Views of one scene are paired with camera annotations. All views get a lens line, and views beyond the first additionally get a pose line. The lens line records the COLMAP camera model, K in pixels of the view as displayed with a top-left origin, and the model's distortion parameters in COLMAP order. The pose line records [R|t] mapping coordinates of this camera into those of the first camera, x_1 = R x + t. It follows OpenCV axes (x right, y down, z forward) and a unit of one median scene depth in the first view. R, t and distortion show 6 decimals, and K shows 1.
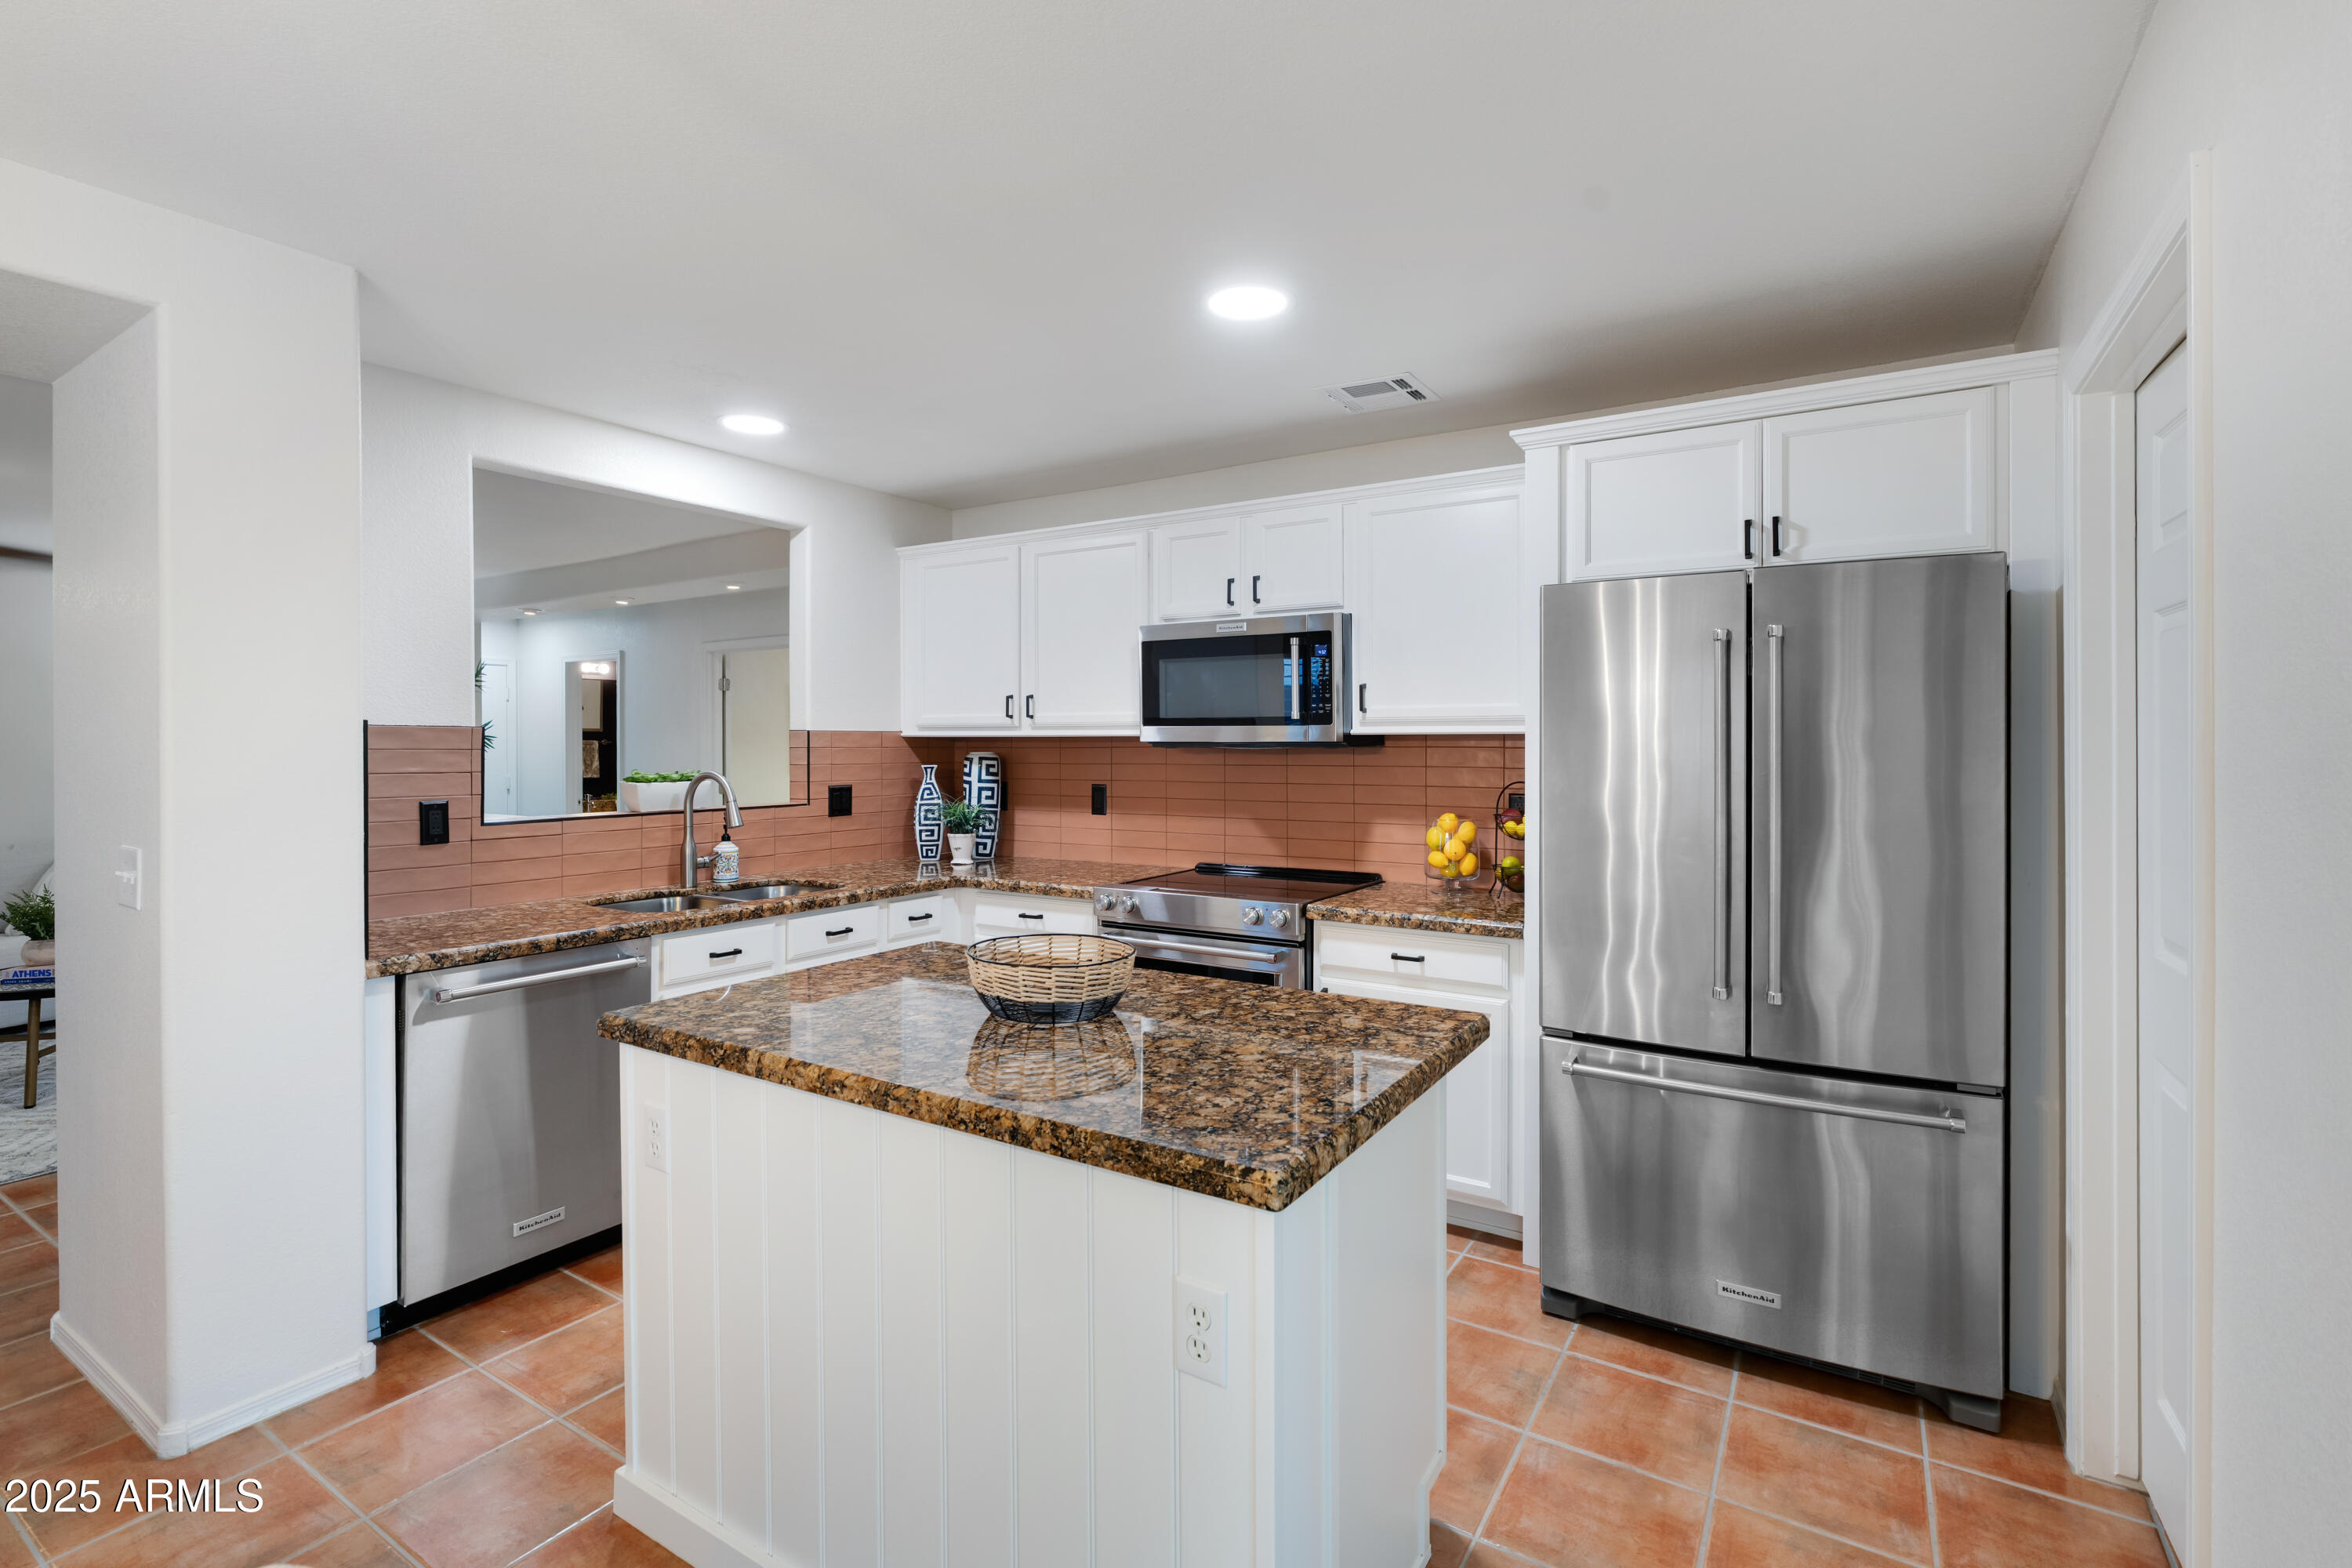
lens RADIAL K [[1066.8, 0, 1191.2], [0, 1066.8, 745.0], [0, 0, 1]] dist [-0.003454, 0.001391]
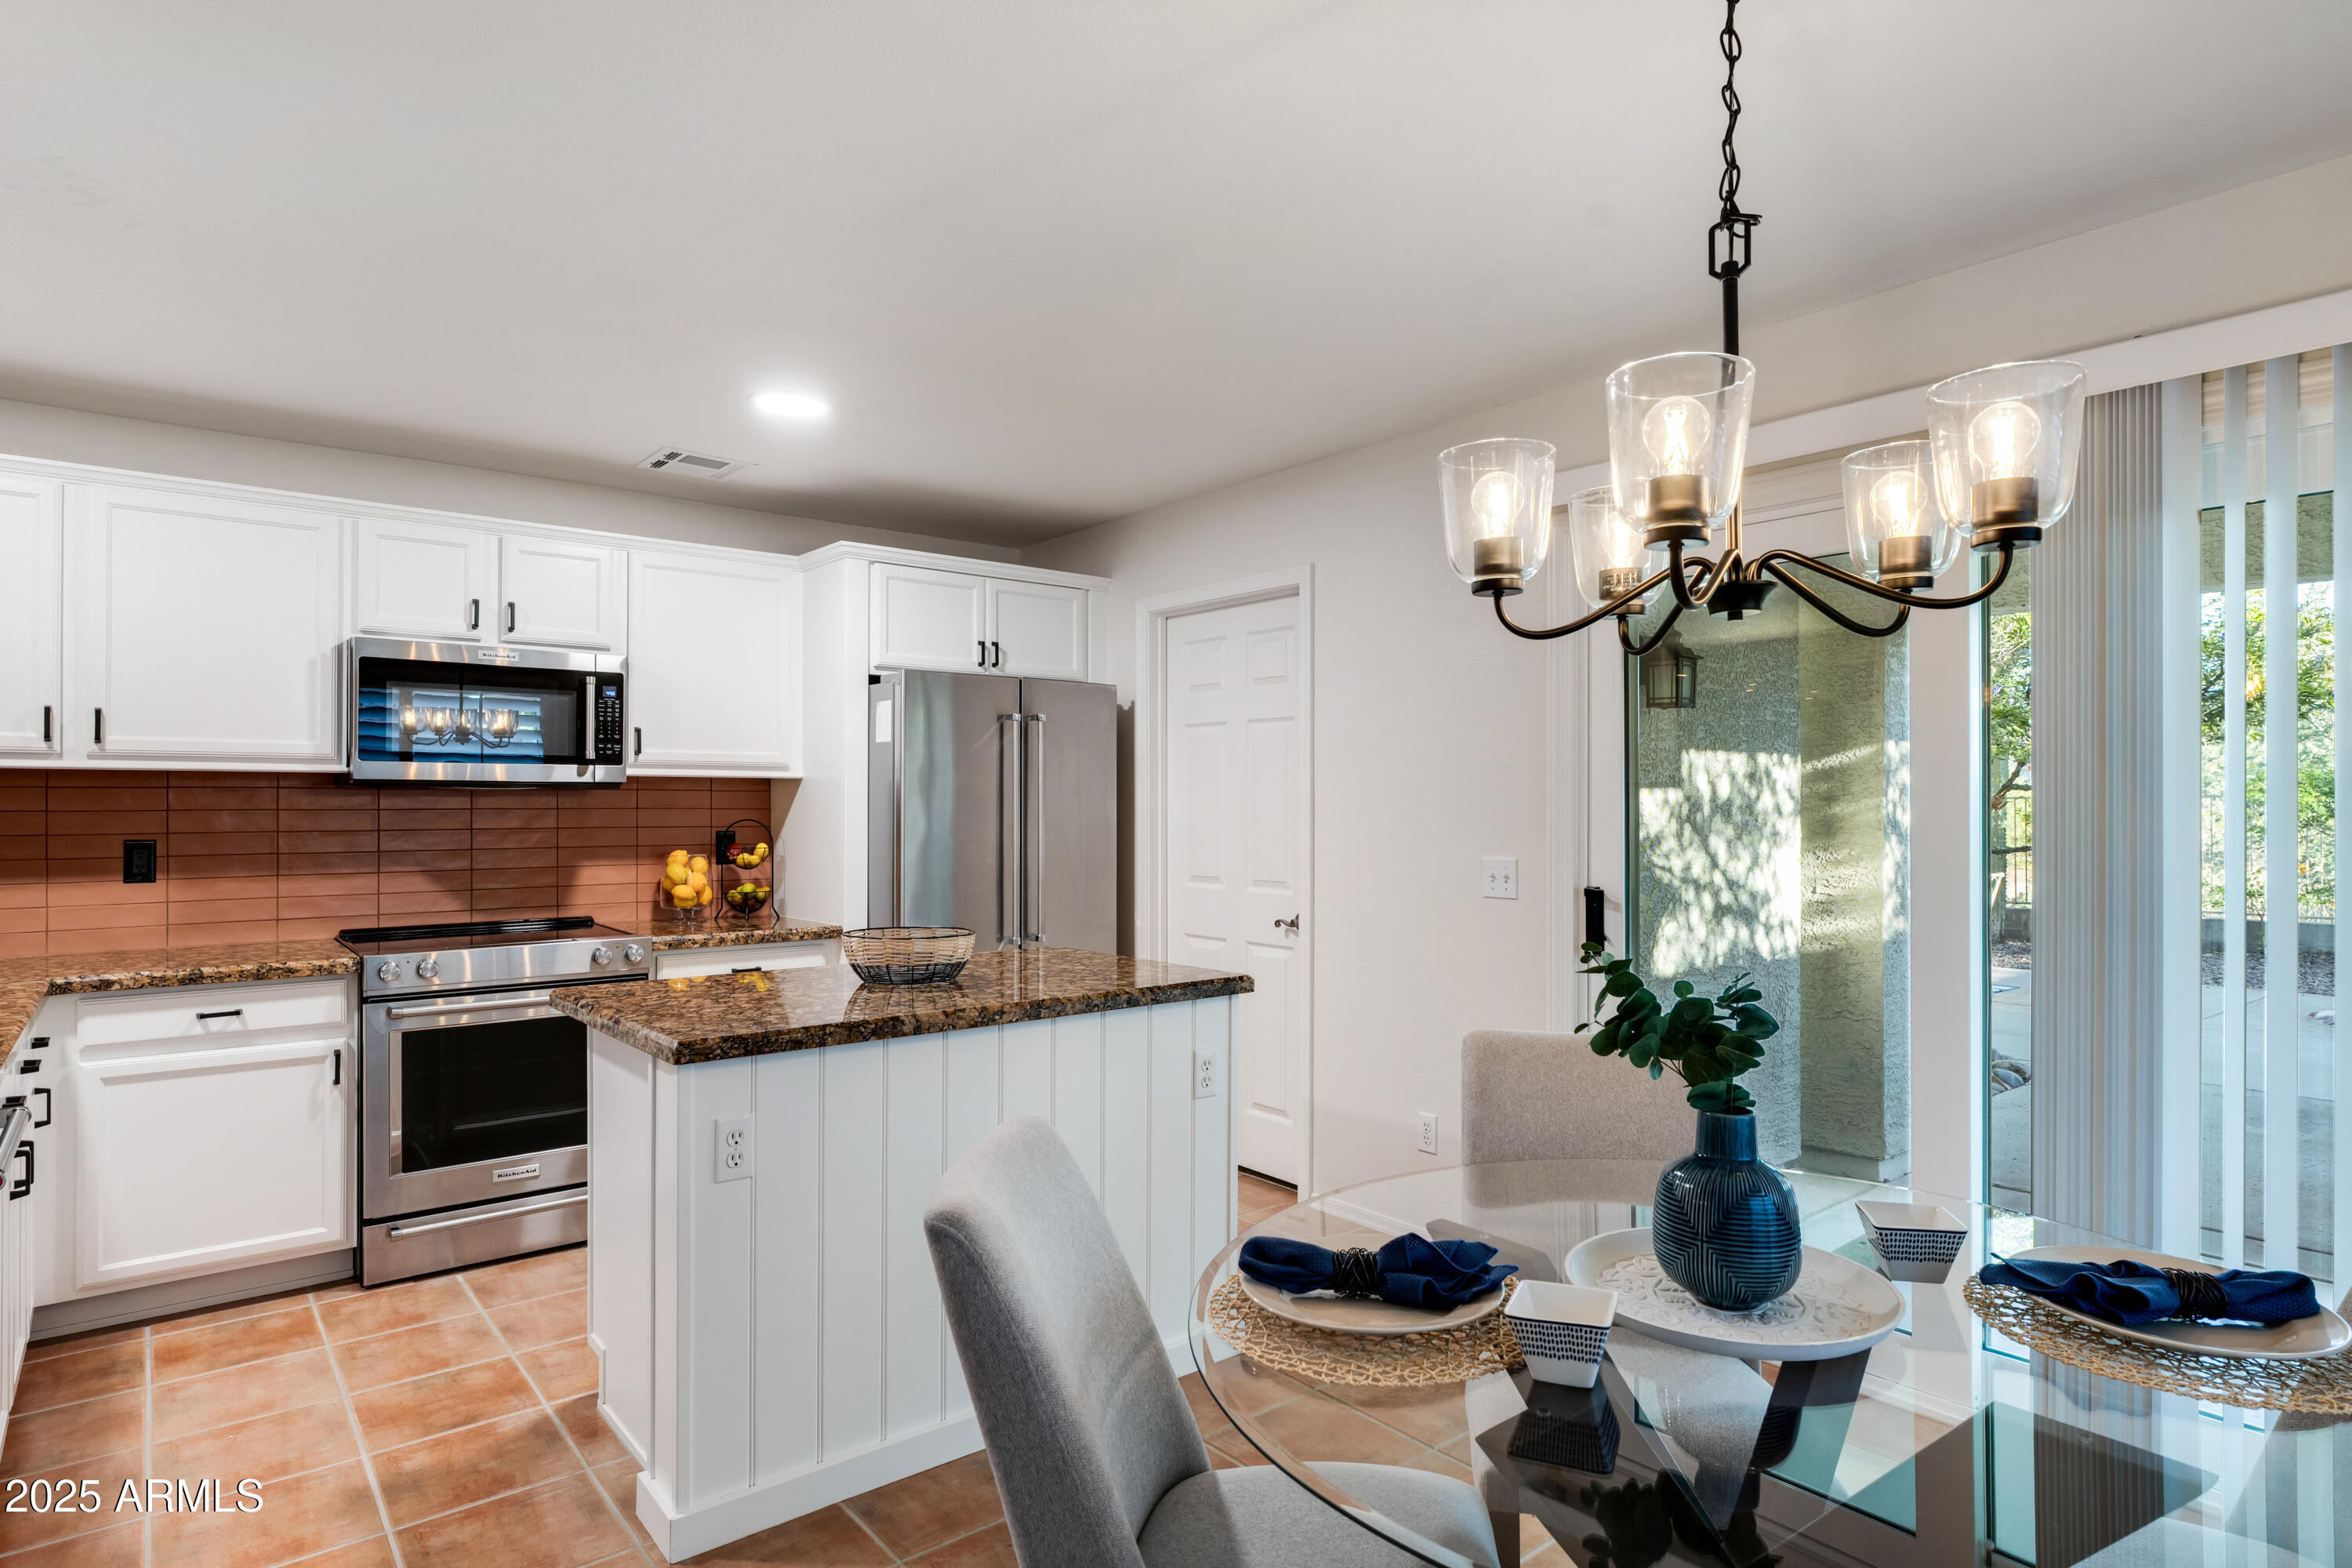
lens RADIAL K [[1303.8, 0, 1169.7], [0, 1303.8, 794.0], [0, 0, 1]] dist [-0.001084, -0.000020]
pose [[0.322271, 0.007445, 0.946618, -0.863493], [0.000930, 0.999966, -0.008181, 0.018212], [-0.946647, 0.003517, 0.322253, 0.101384]]
